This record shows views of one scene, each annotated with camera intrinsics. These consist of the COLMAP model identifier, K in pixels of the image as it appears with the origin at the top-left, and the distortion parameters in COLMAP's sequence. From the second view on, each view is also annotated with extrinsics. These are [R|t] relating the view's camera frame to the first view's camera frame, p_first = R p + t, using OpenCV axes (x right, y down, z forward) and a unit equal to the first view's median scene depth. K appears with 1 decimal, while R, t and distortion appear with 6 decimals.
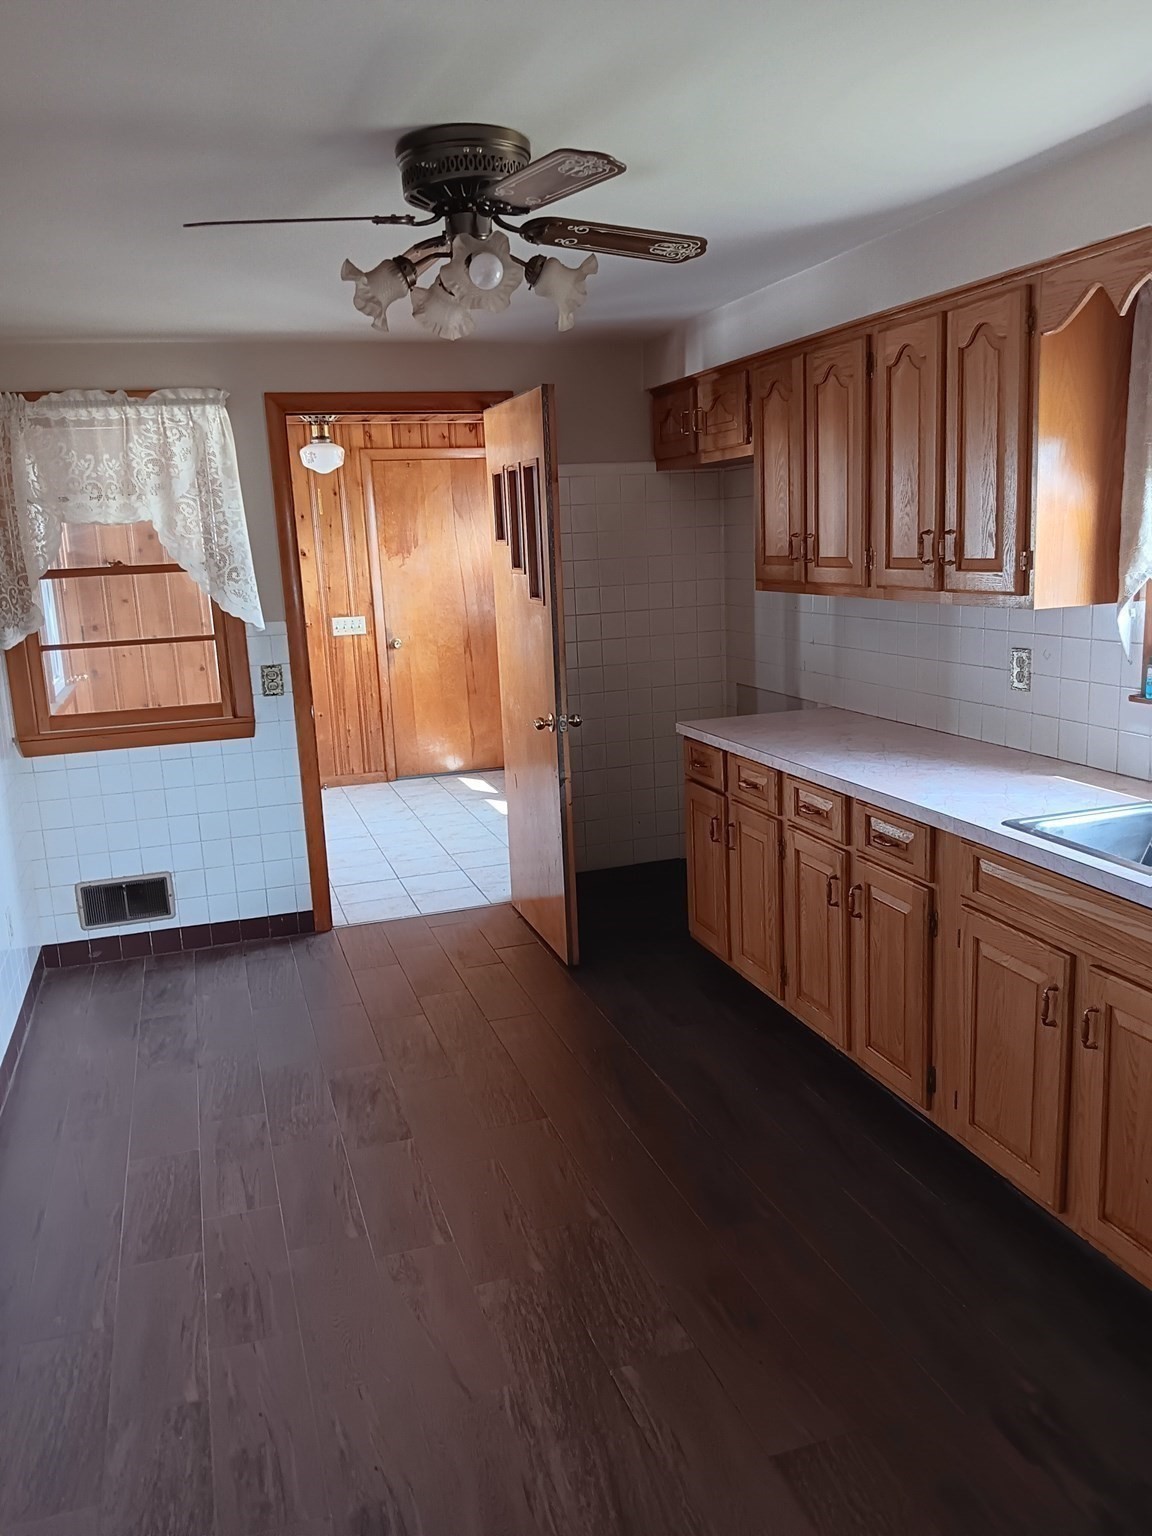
lens RADIAL K [[1194.9, 0, 577.6], [0, 1194.9, 774.7], [0, 0, 1]] dist [0.050884, -0.005303]
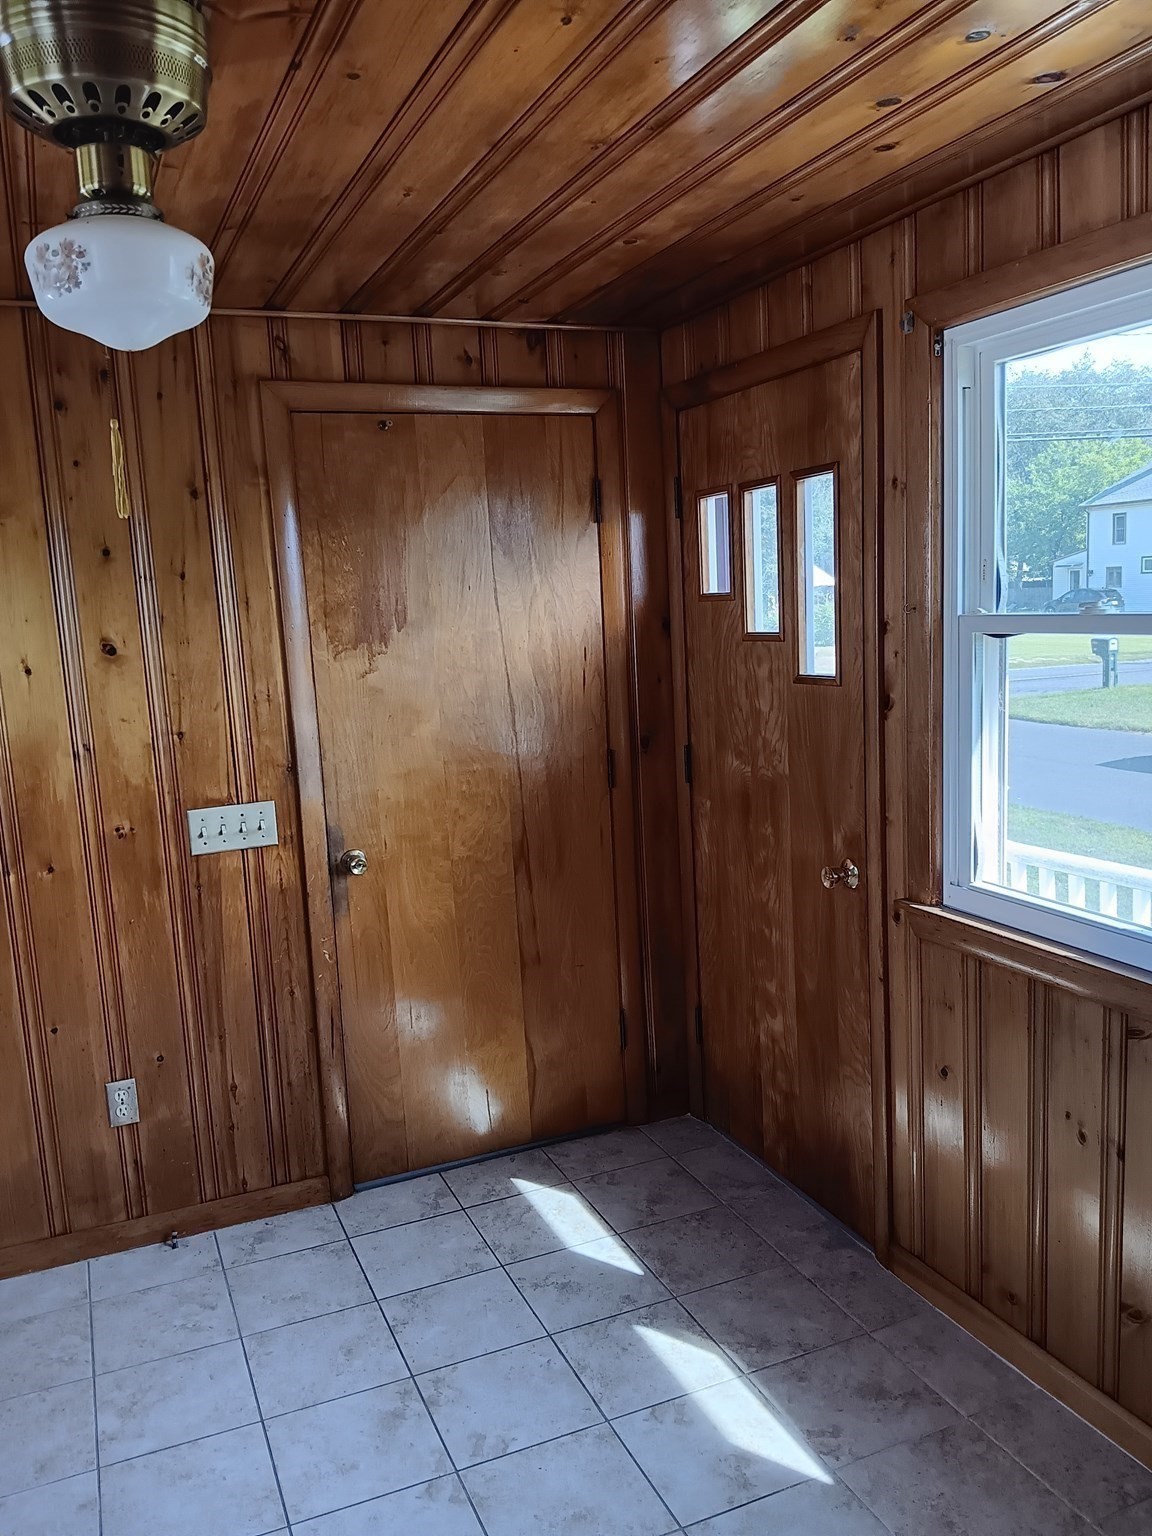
lens RADIAL K [[1194.9, 0, 575.8], [0, 1194.9, 759.3], [0, 0, 1]] dist [0.050884, -0.005303]
pose [[0.995300, -0.020784, 0.094586, -0.115670], [0.026844, 0.997636, -0.063255, -0.118419], [-0.093047, 0.065497, 0.993505, 0.596144]]
